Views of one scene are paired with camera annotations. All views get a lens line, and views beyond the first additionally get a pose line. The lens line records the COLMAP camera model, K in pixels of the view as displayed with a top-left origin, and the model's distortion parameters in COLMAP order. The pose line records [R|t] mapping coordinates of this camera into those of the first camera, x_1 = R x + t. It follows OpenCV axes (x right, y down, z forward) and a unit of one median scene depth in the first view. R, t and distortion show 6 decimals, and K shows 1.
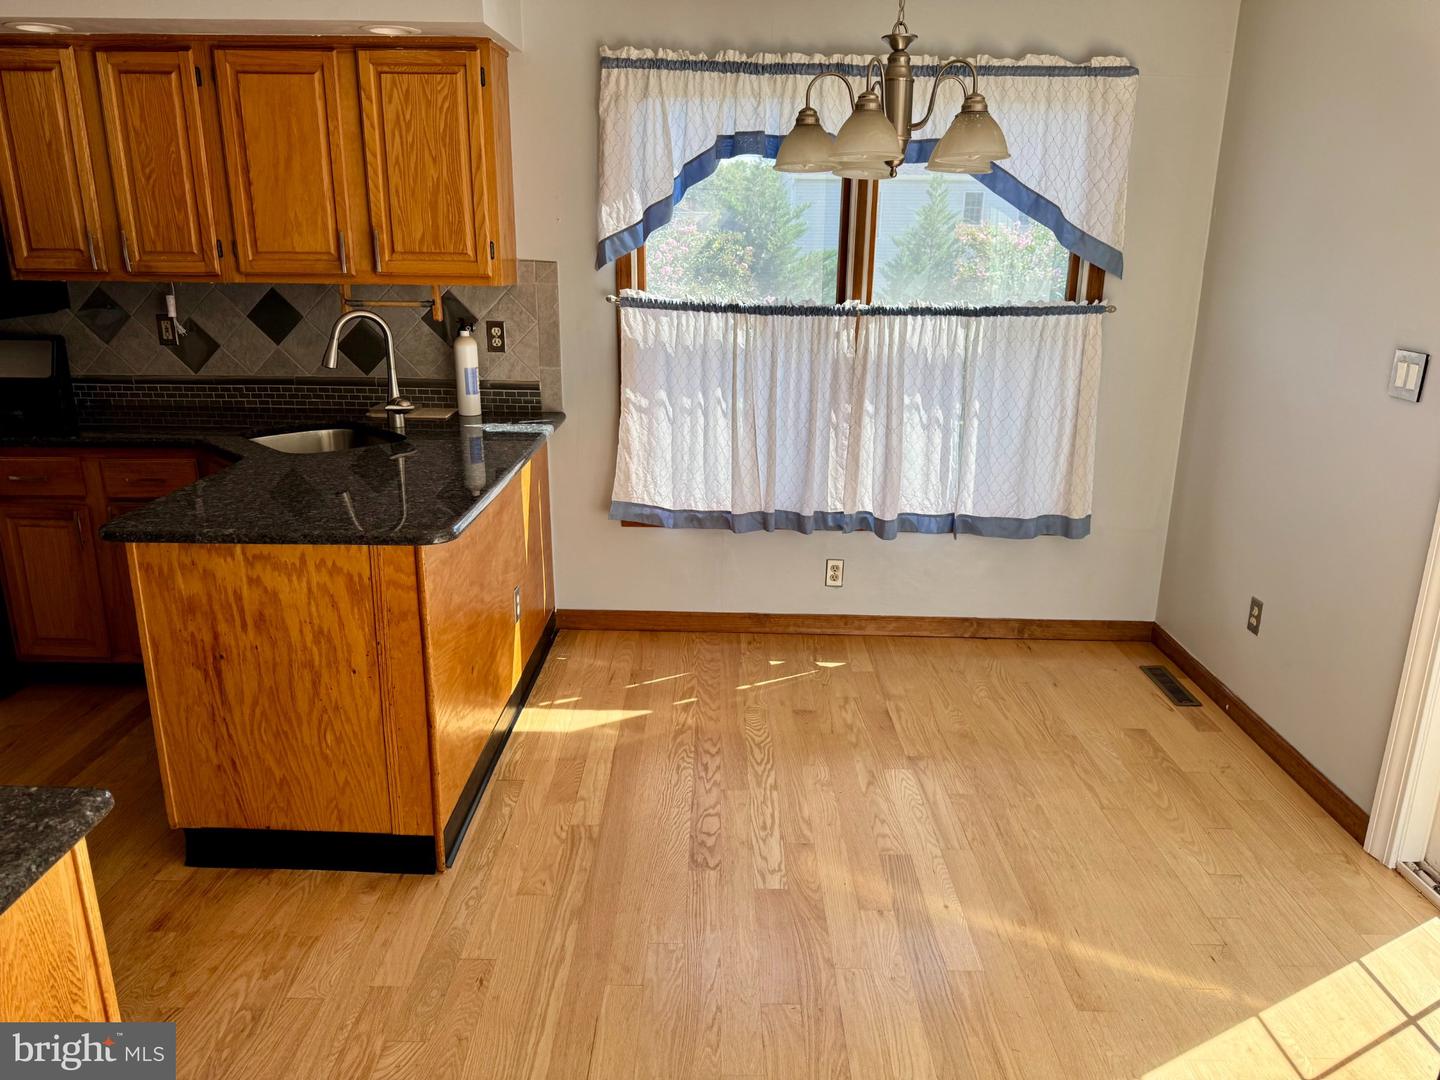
lens RADIAL K [[1013.7, 0, 720.0], [0, 1013.7, 540.0], [0, 0, 1]] dist [-0.006536, -0.002840]
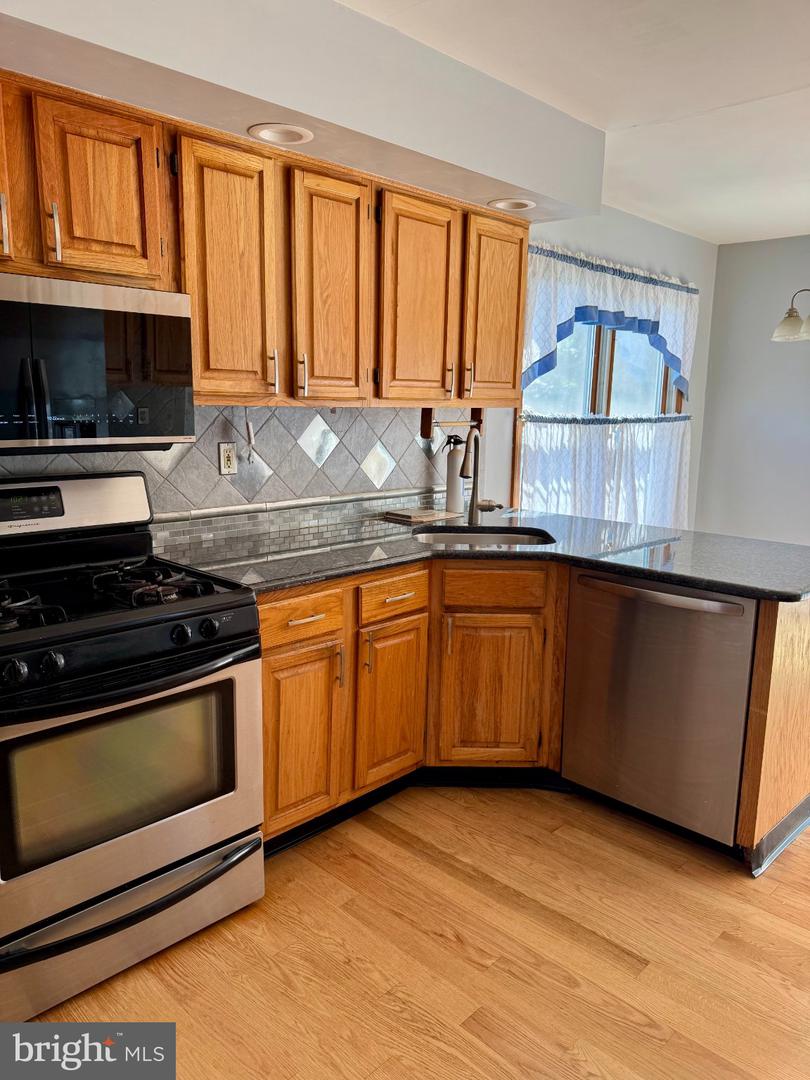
lens RADIAL K [[760.3, 0, 405.0], [0, 760.3, 540.0], [0, 0, 1]] dist [-0.006536, -0.002840]
pose [[0.695832, -0.134489, 0.705500, -1.047835], [0.198846, 0.979987, -0.009307, -0.105052], [-0.690129, 0.146762, 0.708648, 0.443170]]
